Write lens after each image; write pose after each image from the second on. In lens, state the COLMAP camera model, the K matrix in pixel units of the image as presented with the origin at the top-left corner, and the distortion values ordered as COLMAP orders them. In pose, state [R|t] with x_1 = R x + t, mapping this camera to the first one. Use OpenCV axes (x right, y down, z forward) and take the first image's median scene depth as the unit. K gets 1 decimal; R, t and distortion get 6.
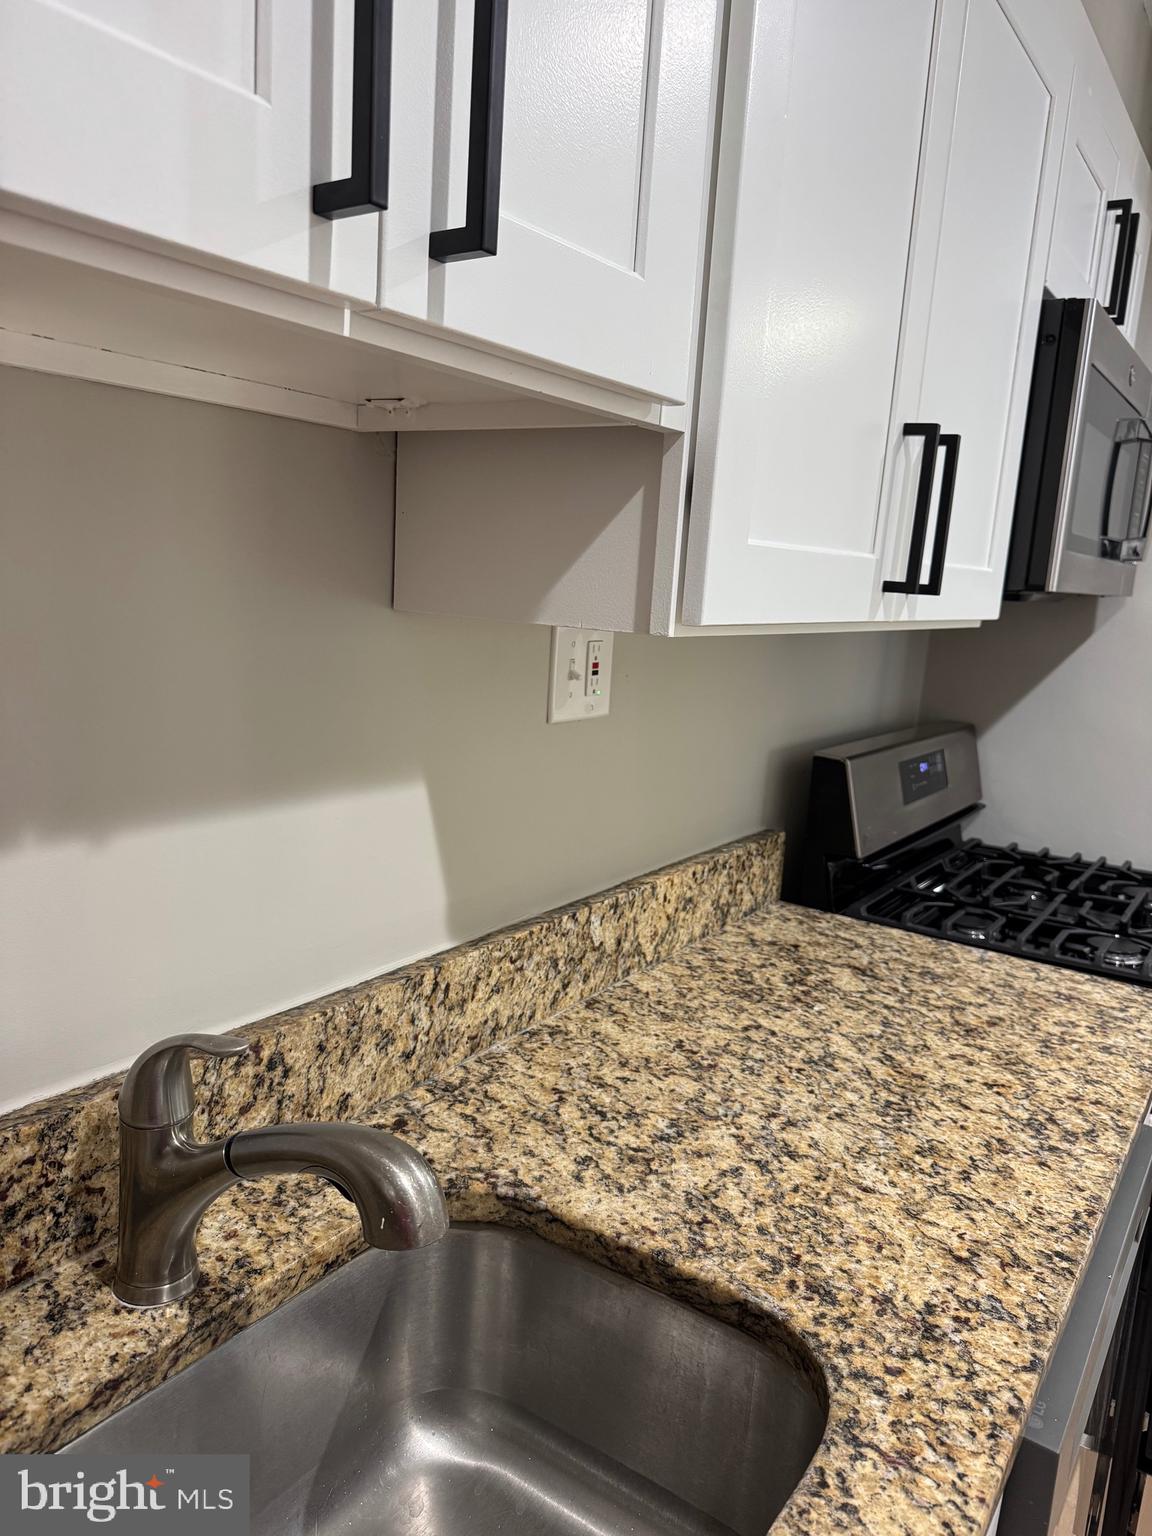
lens RADIAL K [[1092.3, 0, 576.0], [0, 1092.3, 768.0], [0, 0, 1]] dist [0.178046, -0.402692]
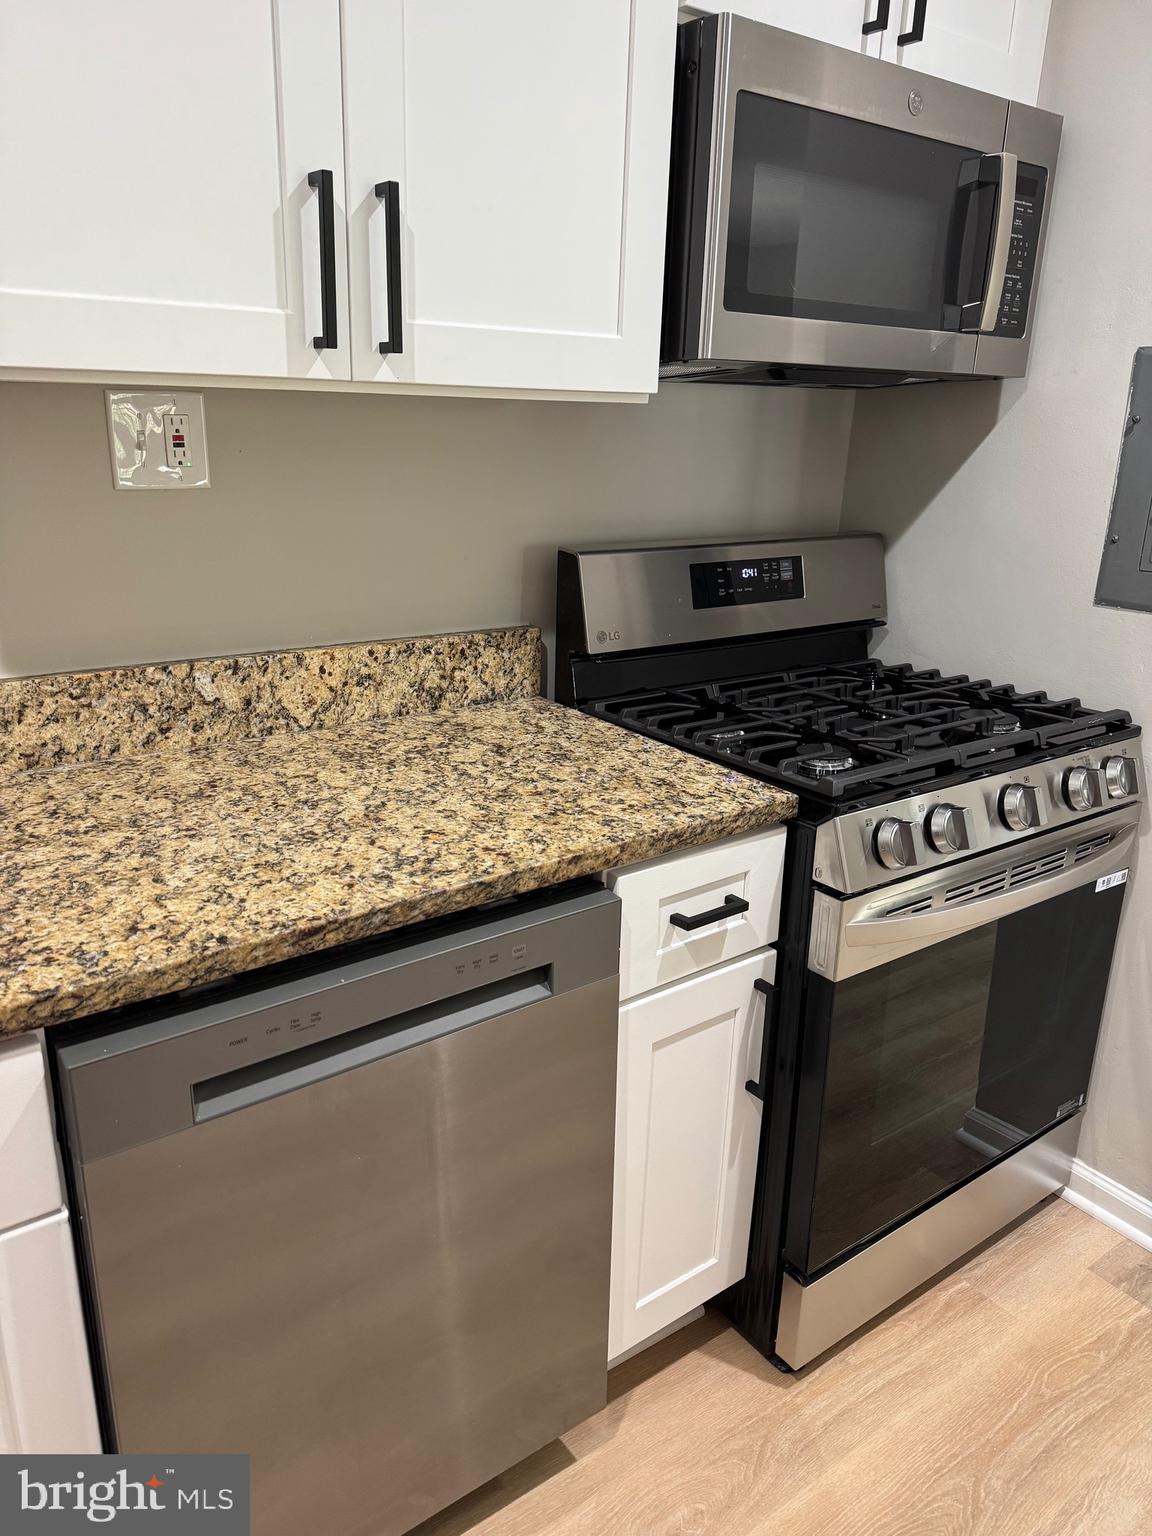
lens RADIAL K [[1082.6, 0, 580.9], [0, 1082.6, 777.7], [0, 0, 1]] dist [0.161841, -0.328143]
pose [[0.944109, 0.072496, -0.321563, 0.764881], [-0.029763, 0.990279, 0.135871, 0.078437], [0.328287, -0.118706, 0.937089, 0.065621]]
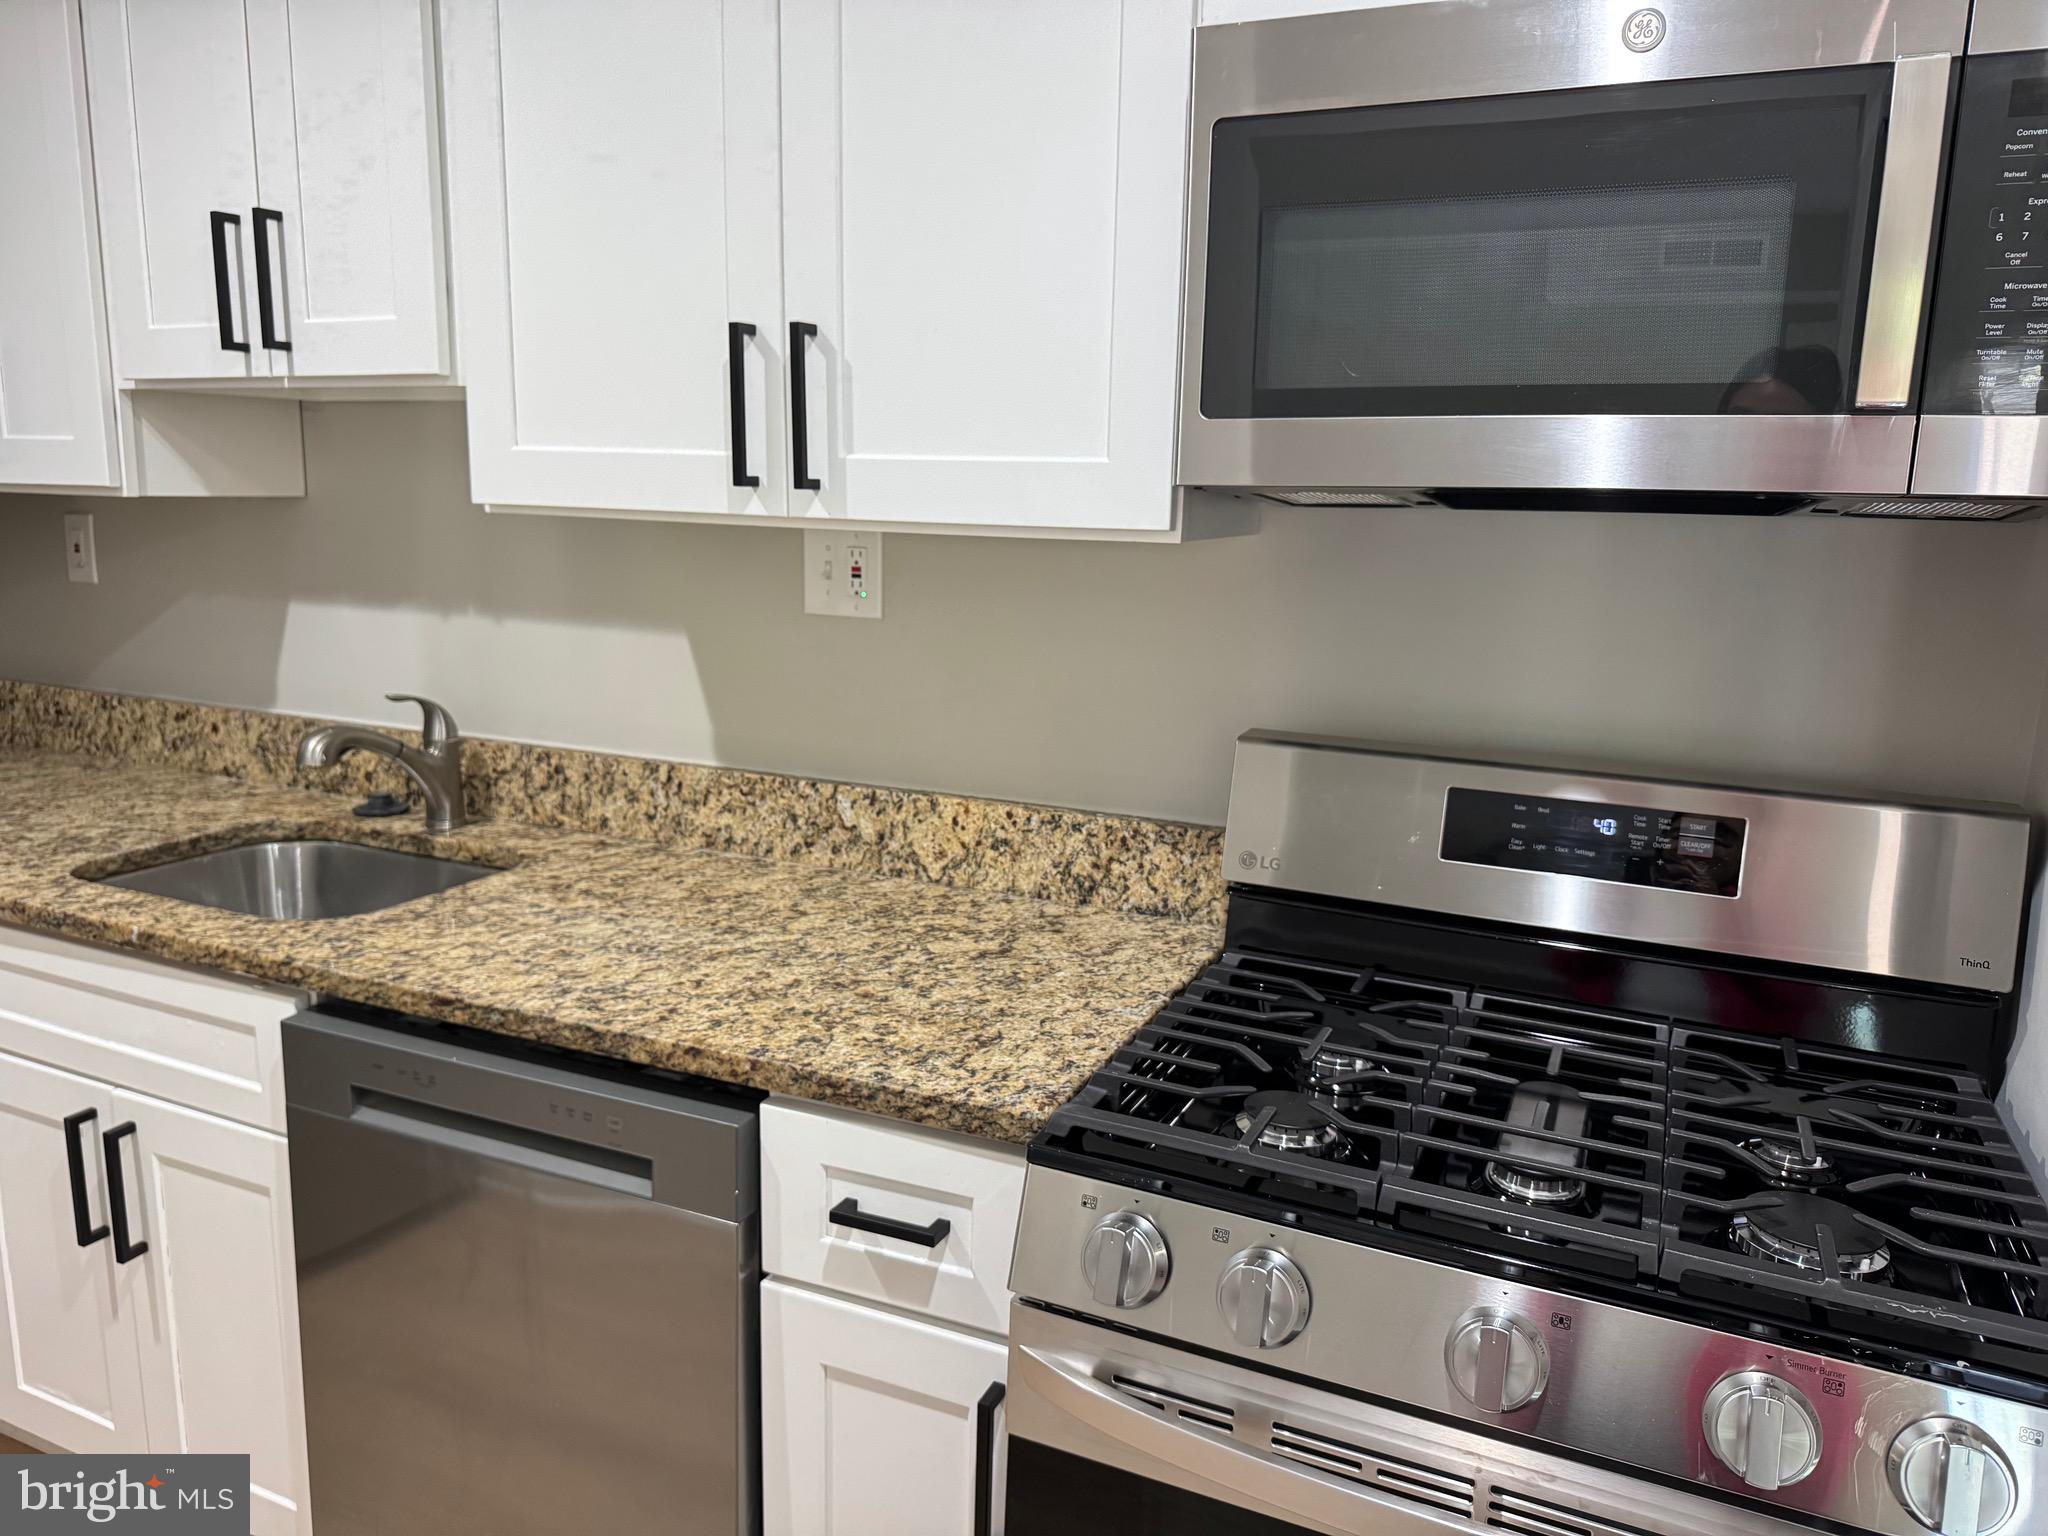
lens RADIAL K [[1443.5, 0, 1024.0], [0, 1443.5, 768.0], [0, 0, 1]] dist [0.161841, -0.328143]
pose [[0.171504, 0.131204, -0.976408, 1.501246], [-0.188713, 0.977115, 0.098152, -0.072579], [0.966940, 0.167427, 0.192339, 0.907400]]
